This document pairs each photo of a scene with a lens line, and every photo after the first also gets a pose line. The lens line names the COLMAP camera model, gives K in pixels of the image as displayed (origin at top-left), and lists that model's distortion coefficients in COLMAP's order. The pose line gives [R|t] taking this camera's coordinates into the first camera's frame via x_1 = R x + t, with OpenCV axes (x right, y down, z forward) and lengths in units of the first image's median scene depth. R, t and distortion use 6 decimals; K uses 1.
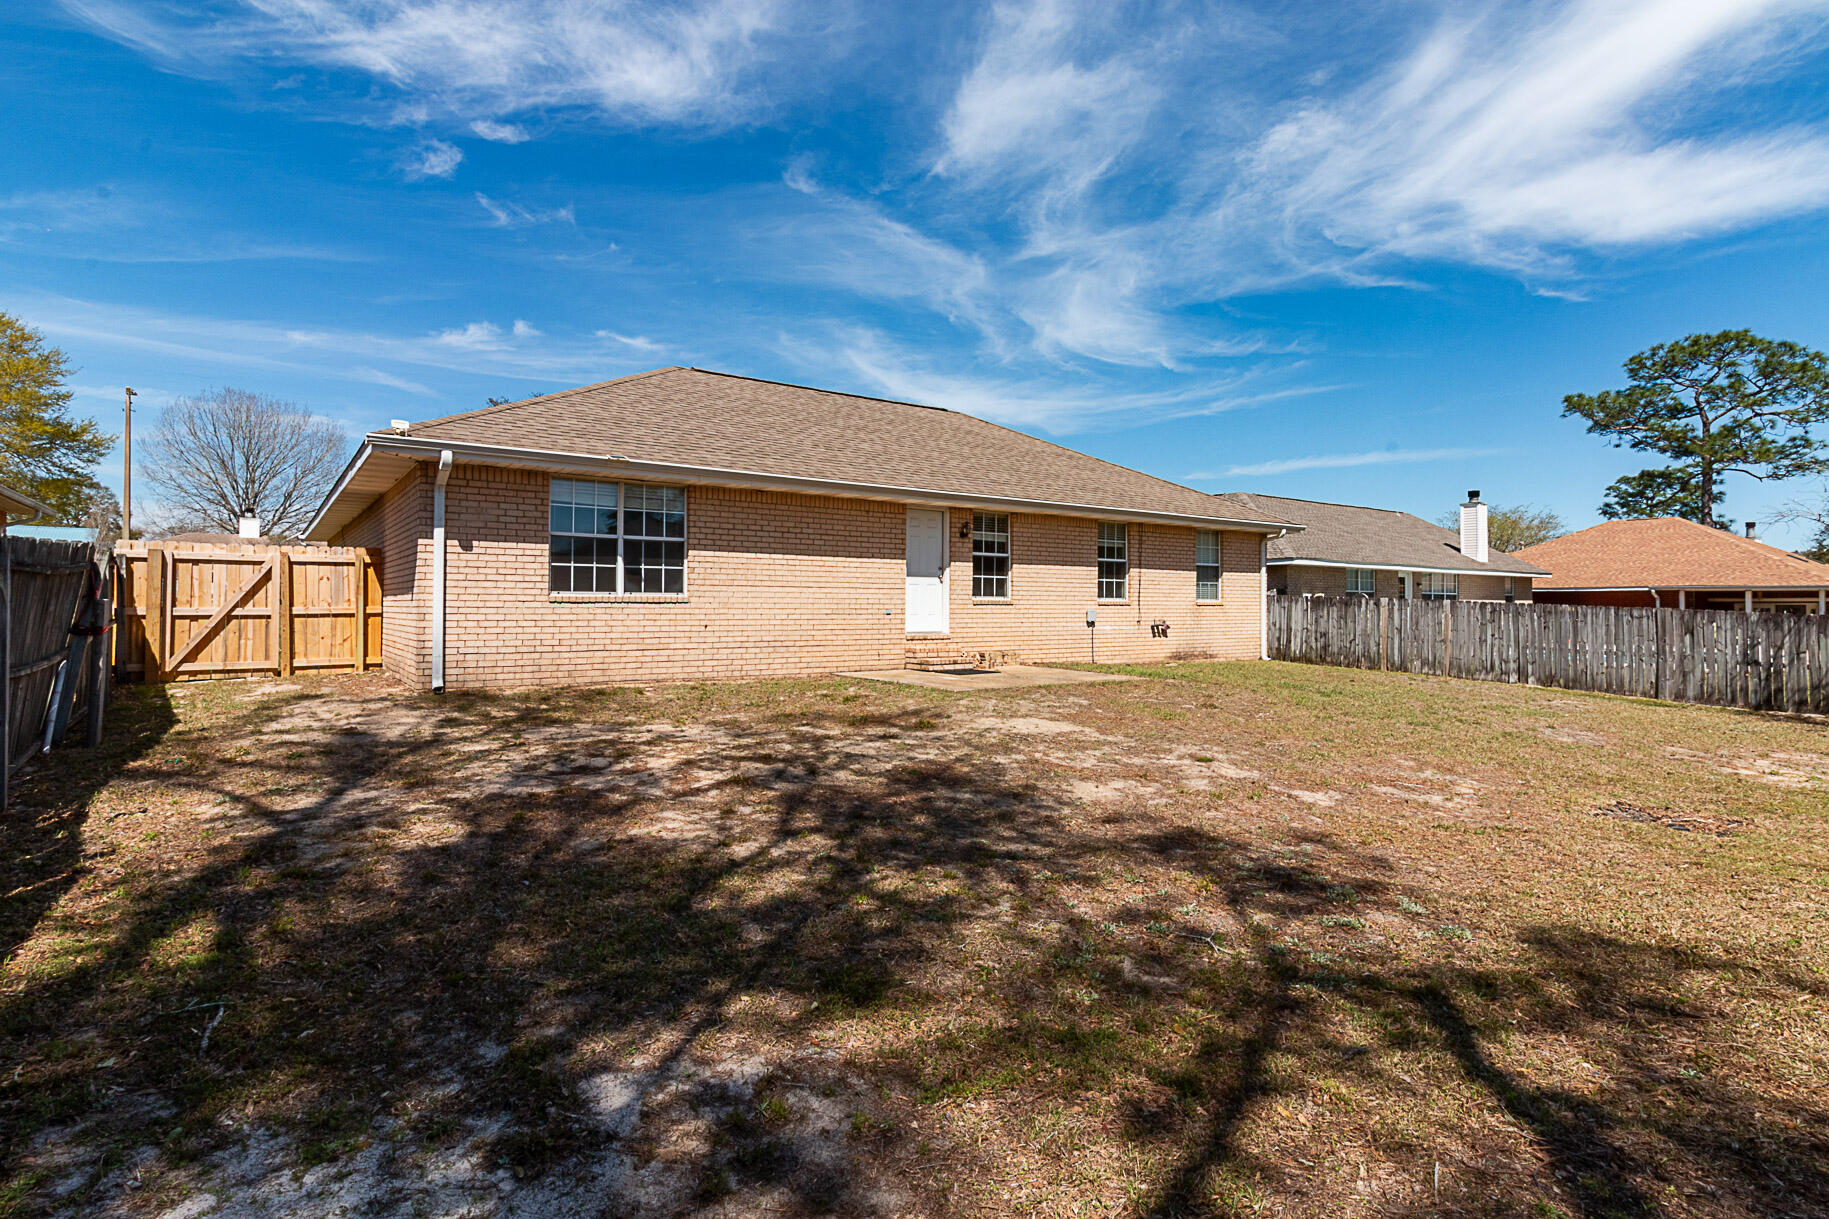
lens RADIAL K [[919.8, 0, 1044.6], [0, 919.8, 614.0], [0, 0, 1]] dist [0.004141, -0.000265]
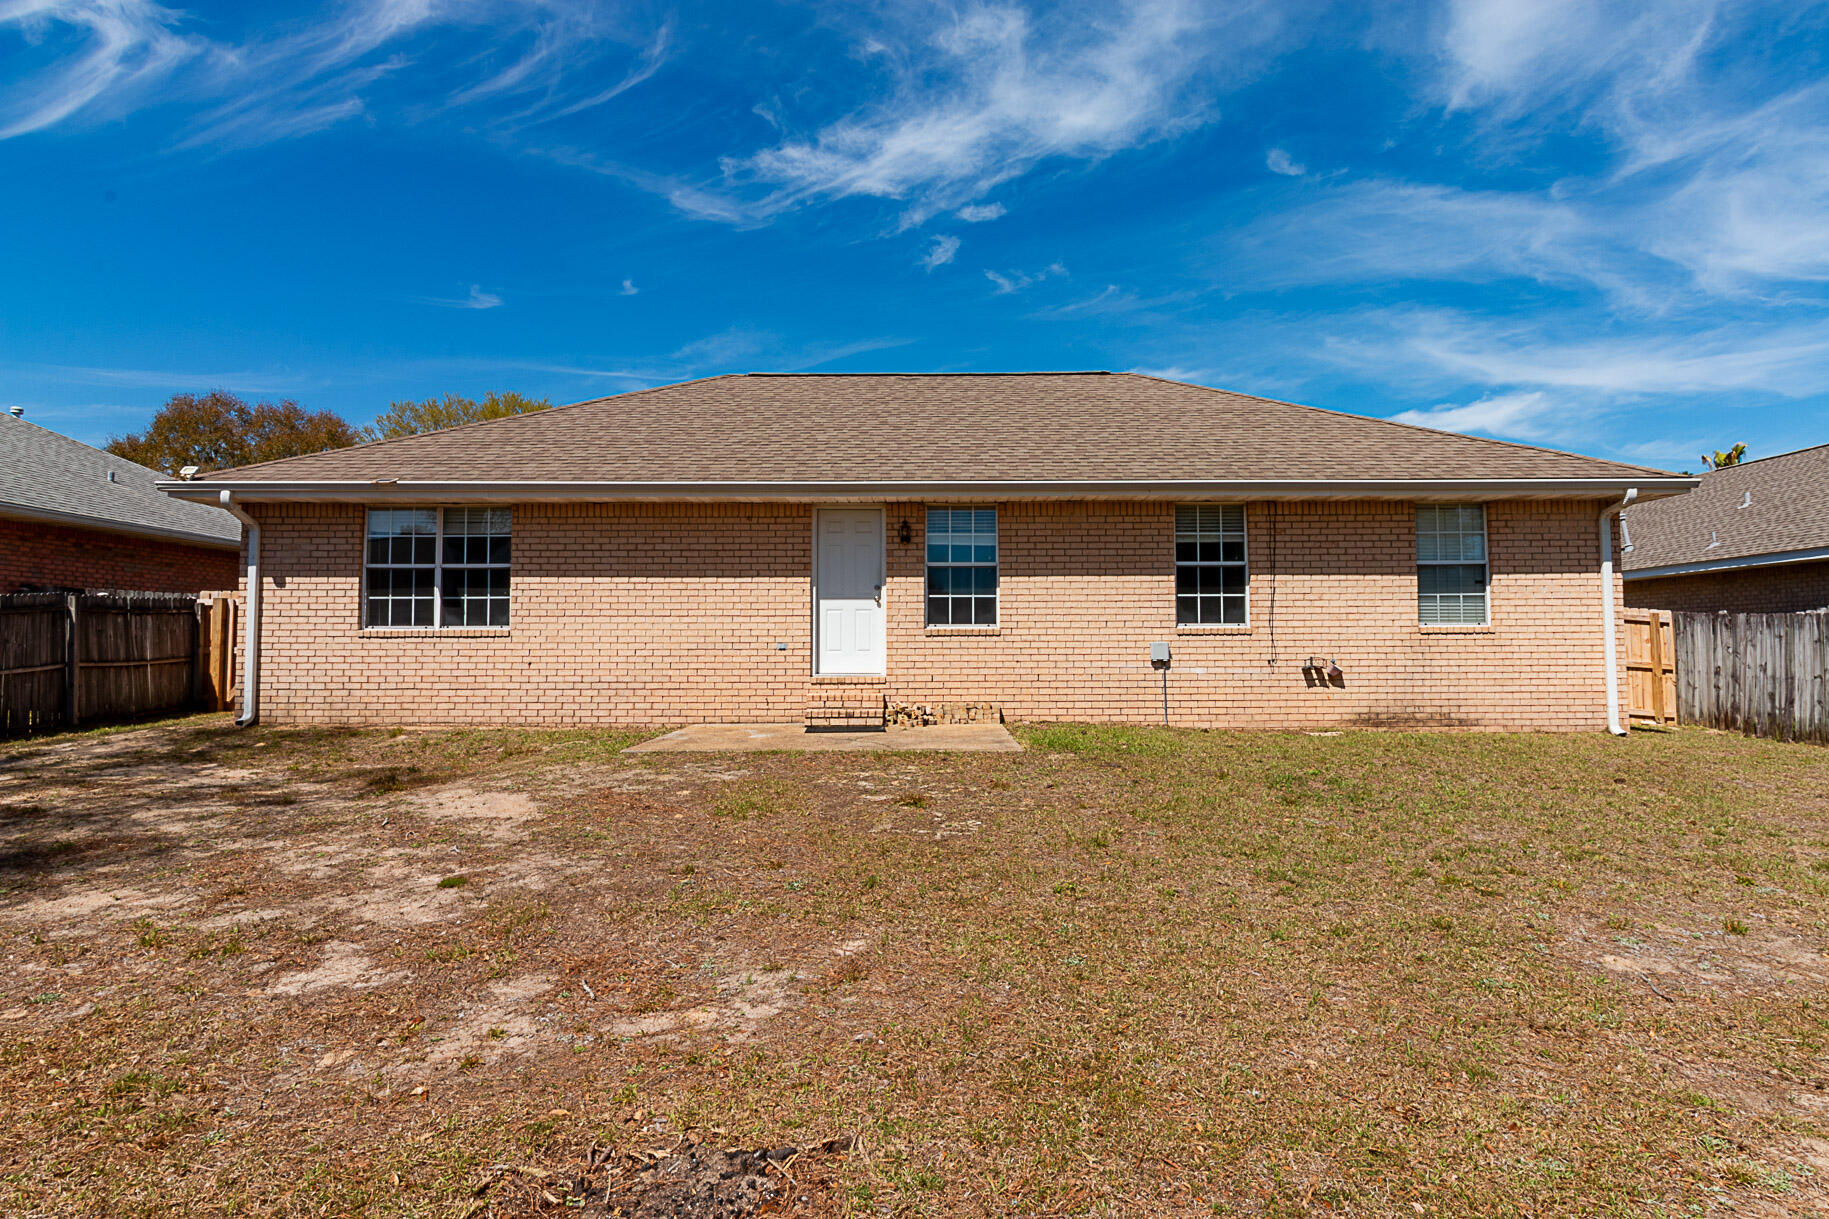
lens RADIAL K [[966.7, 0, 916.2], [0, 966.7, 576.4], [0, 0, 1]] dist [0.001566, 0.000868]
pose [[0.773322, -0.043615, -0.632511, 0.385920], [0.000555, 0.997677, -0.068117, -0.004976], [0.634013, 0.052325, 0.771550, 0.407523]]
